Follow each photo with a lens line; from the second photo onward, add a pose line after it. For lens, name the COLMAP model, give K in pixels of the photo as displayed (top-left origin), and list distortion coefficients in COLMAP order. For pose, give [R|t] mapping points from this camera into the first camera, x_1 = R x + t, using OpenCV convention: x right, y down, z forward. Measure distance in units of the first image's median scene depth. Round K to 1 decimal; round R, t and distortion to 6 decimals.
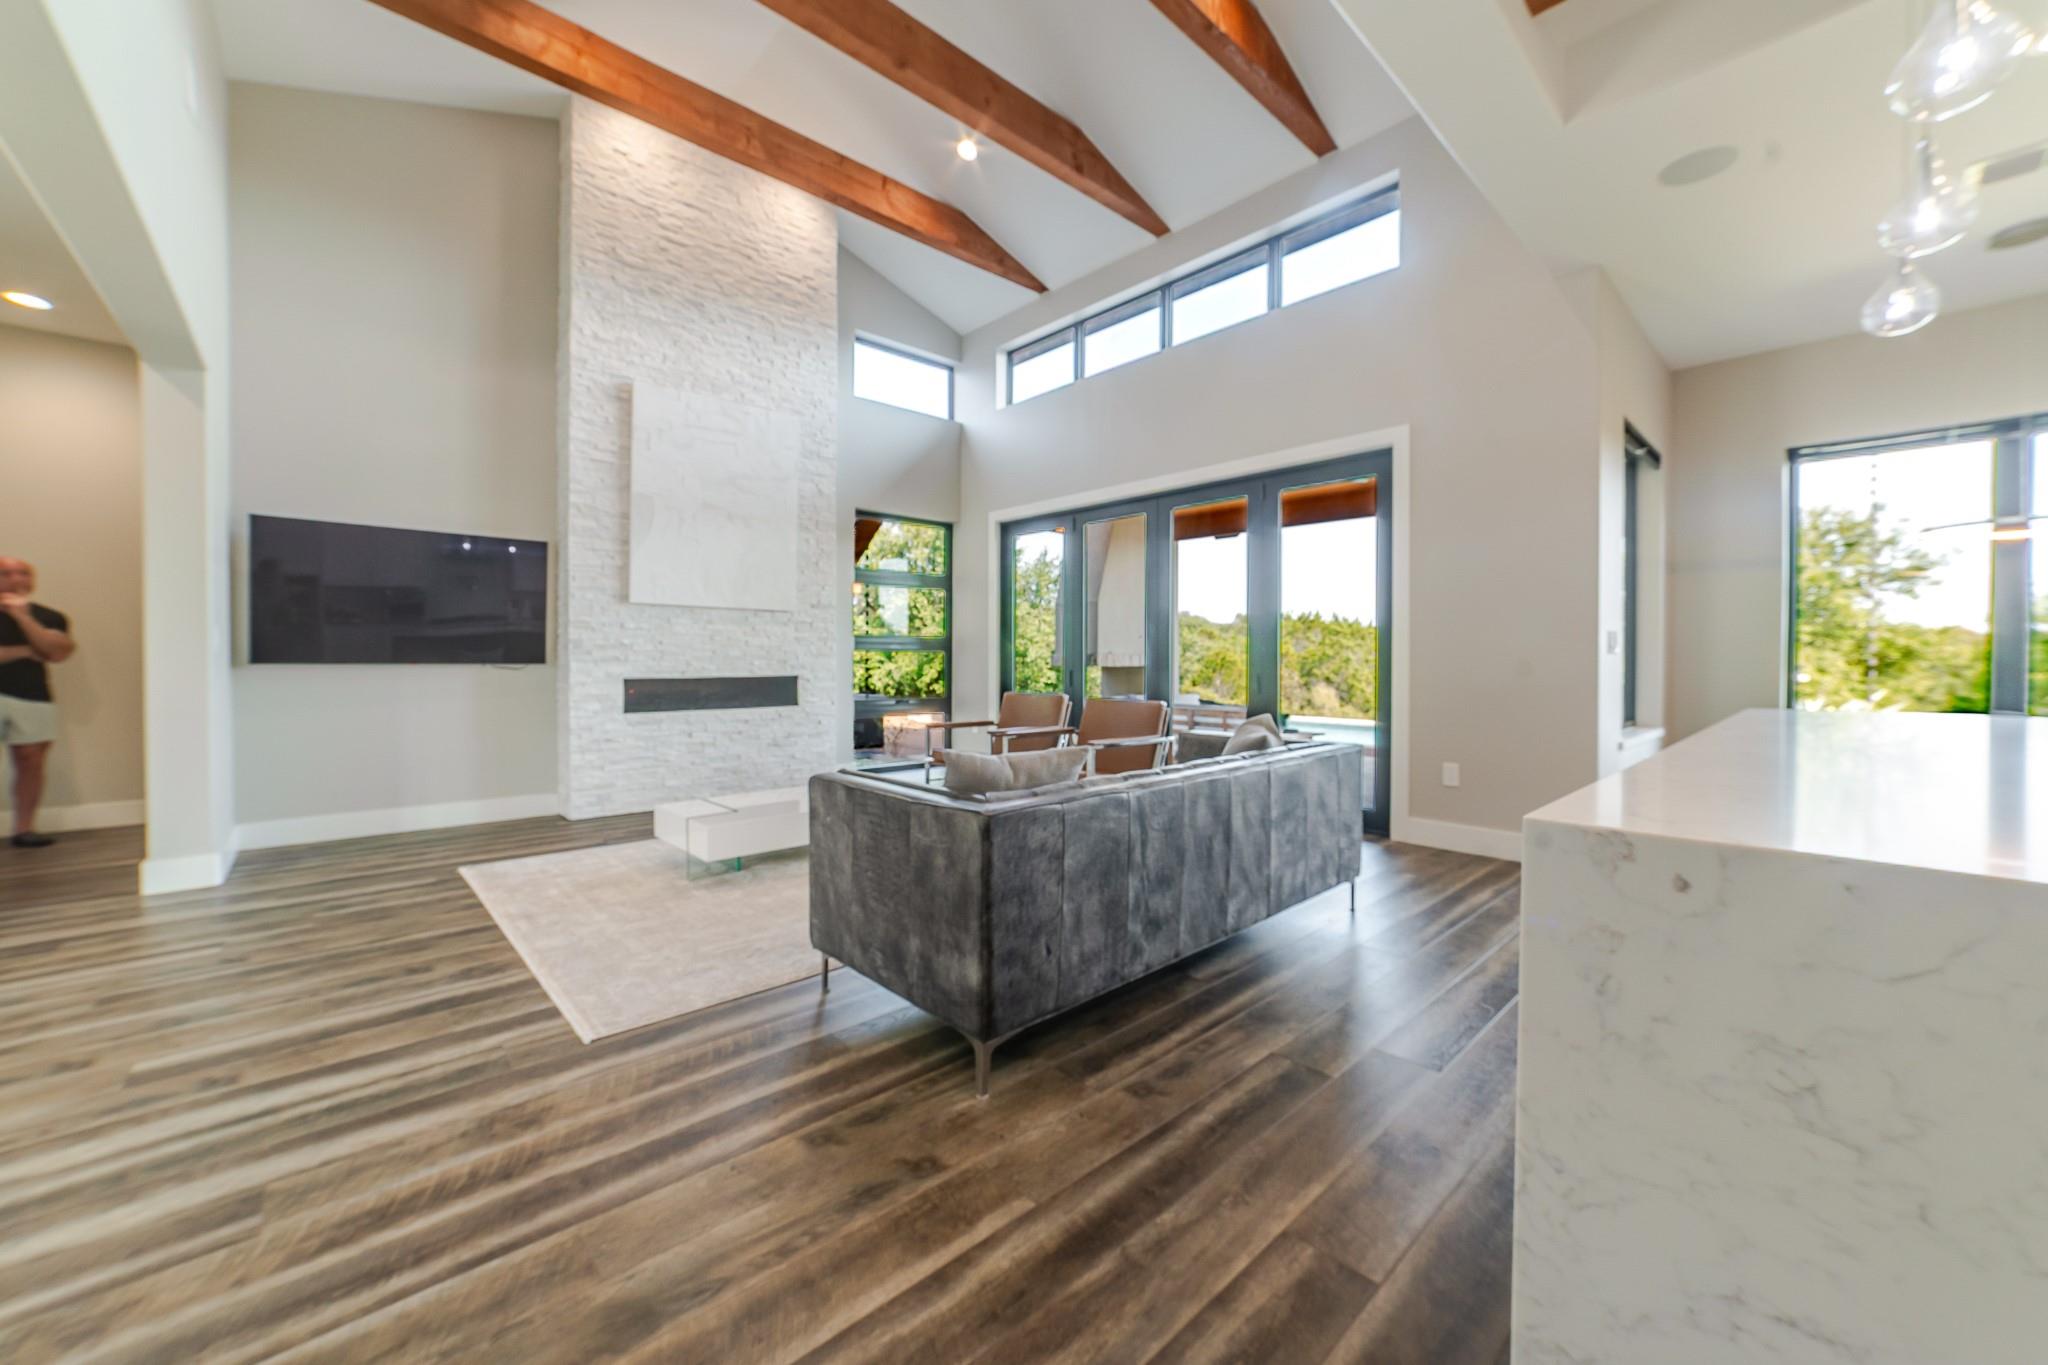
lens RADIAL K [[773.8, 0, 1019.0], [0, 773.8, 668.2], [0, 0, 1]] dist [-0.028008, 0.009108]
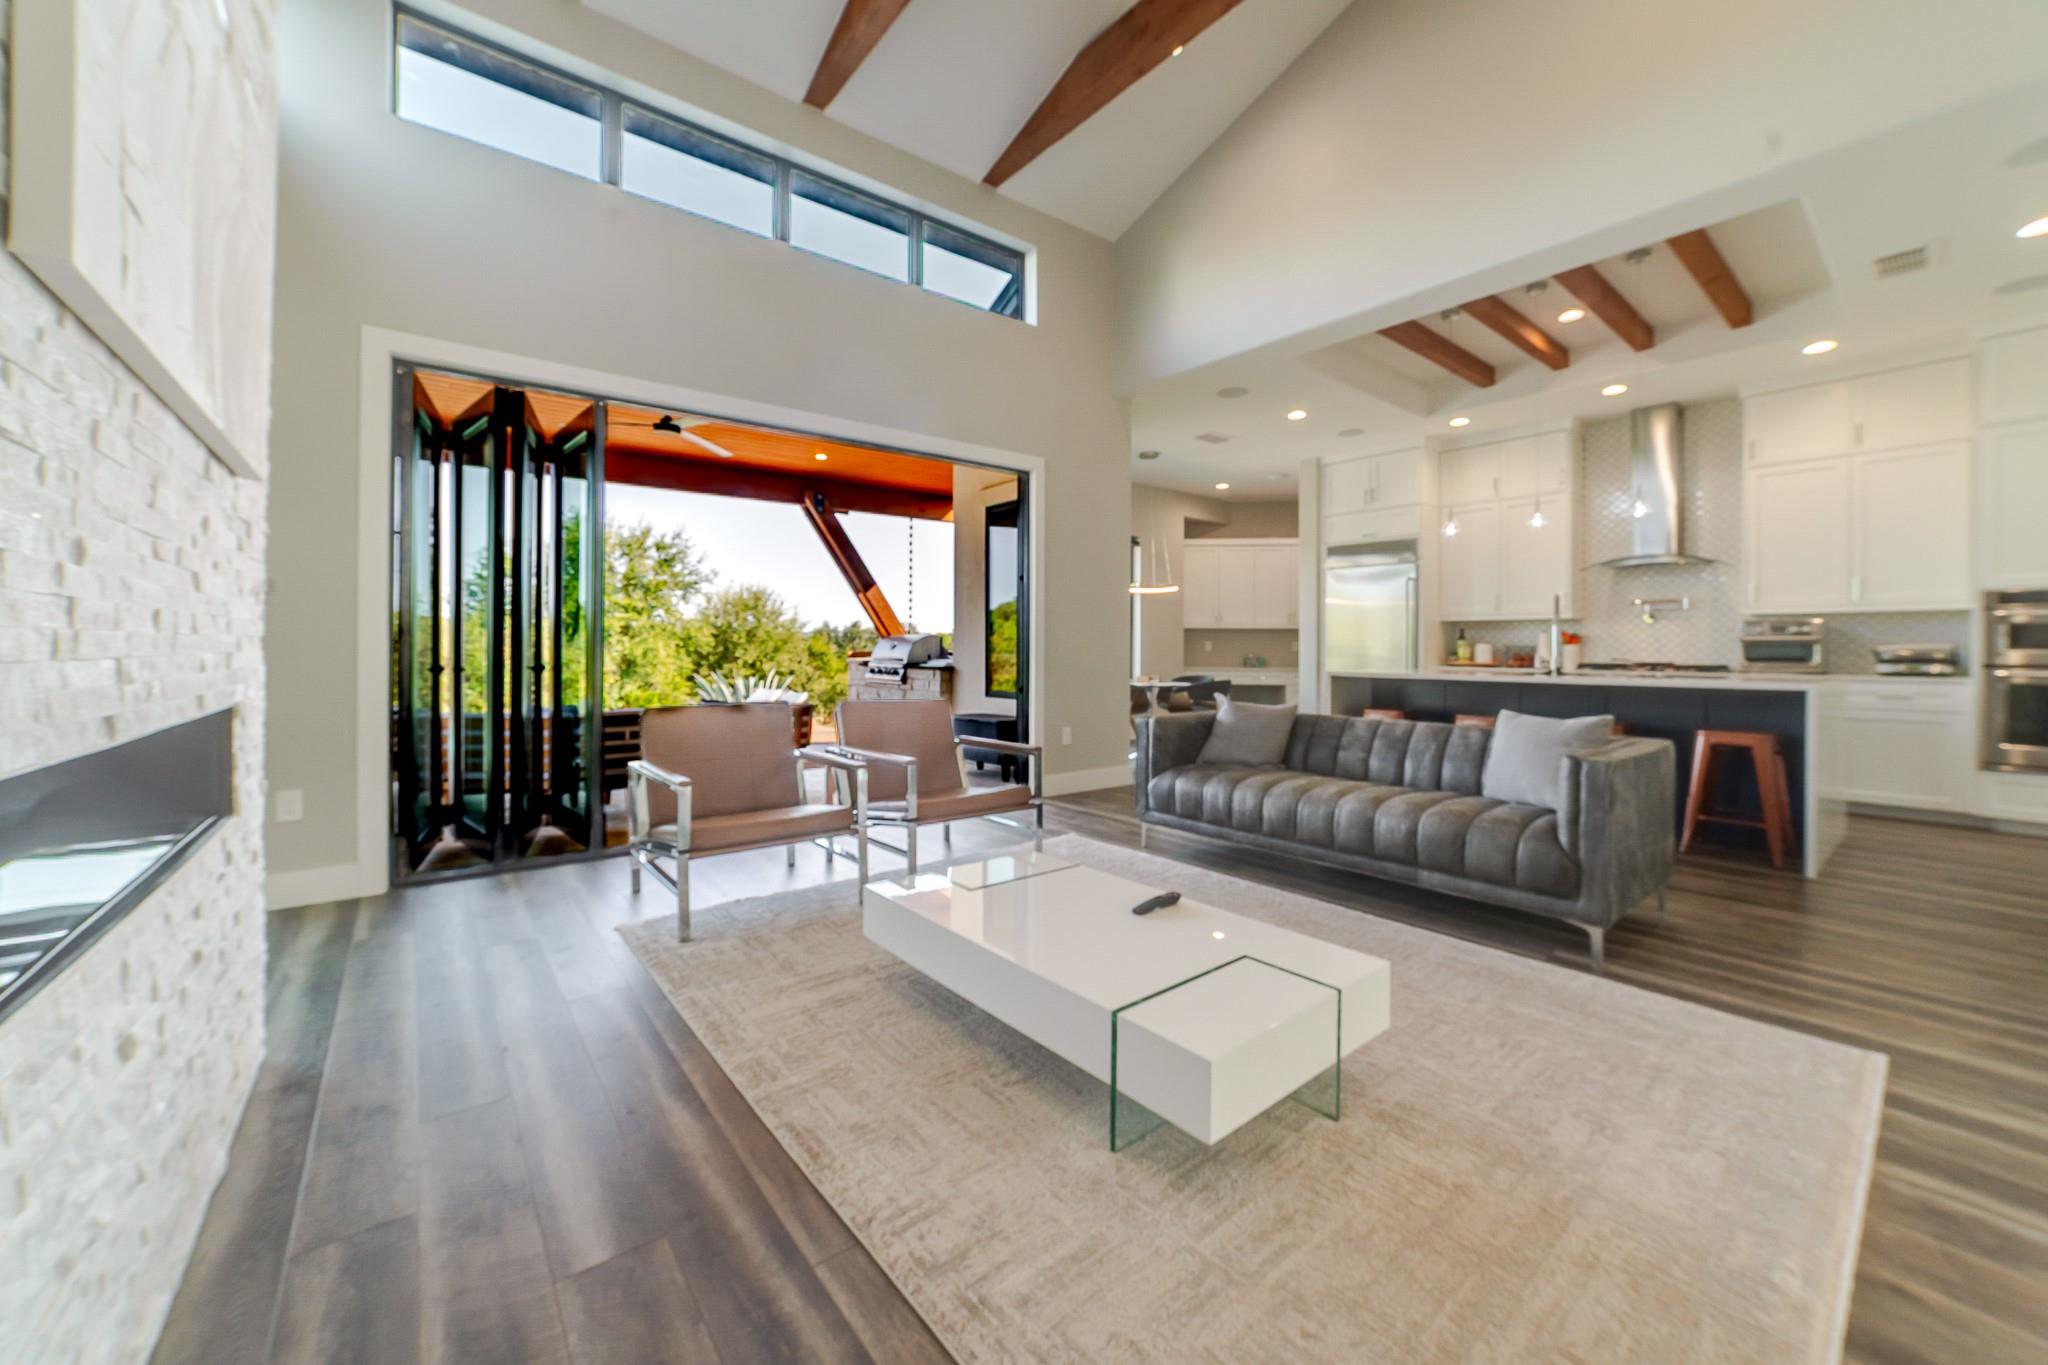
lens RADIAL K [[773.8, 0, 1019.0], [0, 773.8, 668.2], [0, 0, 1]] dist [-0.028008, 0.009108]
pose [[0.067469, -0.025057, 0.997407, -2.046679], [0.006737, 0.999673, 0.024658, -0.028915], [-0.997699, 0.005056, 0.067616, 2.624722]]
